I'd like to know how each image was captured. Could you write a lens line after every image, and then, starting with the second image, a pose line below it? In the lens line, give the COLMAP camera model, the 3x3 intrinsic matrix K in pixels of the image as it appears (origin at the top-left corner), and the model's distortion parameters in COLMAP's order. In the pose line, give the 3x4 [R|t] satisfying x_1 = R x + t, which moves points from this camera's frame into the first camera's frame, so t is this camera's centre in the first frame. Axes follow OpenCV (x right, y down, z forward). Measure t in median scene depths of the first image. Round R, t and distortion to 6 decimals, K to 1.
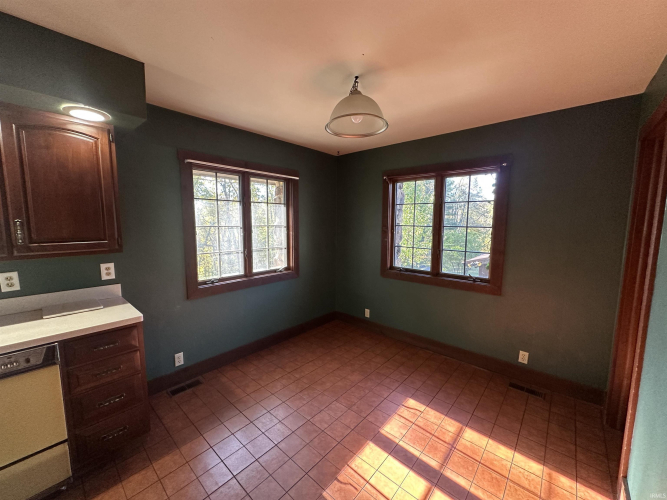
lens RADIAL K [[263.6, 0, 332.8], [0, 263.6, 248.4], [0, 0, 1]] dist [-0.000366, -0.000045]
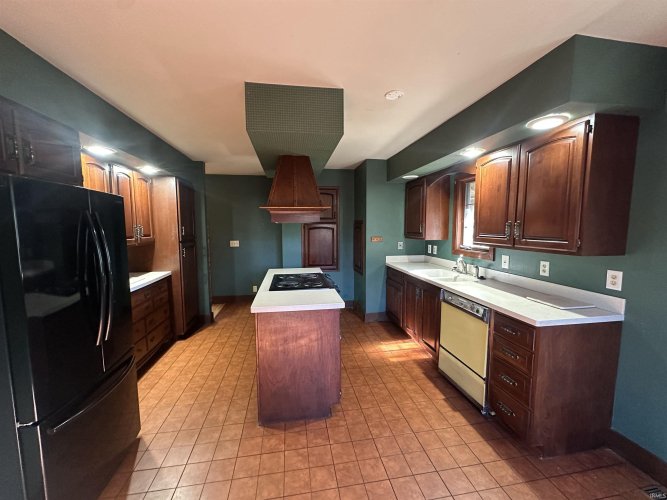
lens RADIAL K [[263.6, 0, 333.0], [0, 263.6, 250.8], [0, 0, 1]] dist [-0.000366, -0.000045]
pose [[-0.631767, 0.067392, -0.772223, 0.452733], [-0.084114, 0.984371, 0.154721, -0.075316], [0.770581, 0.162702, -0.616225, 0.976300]]
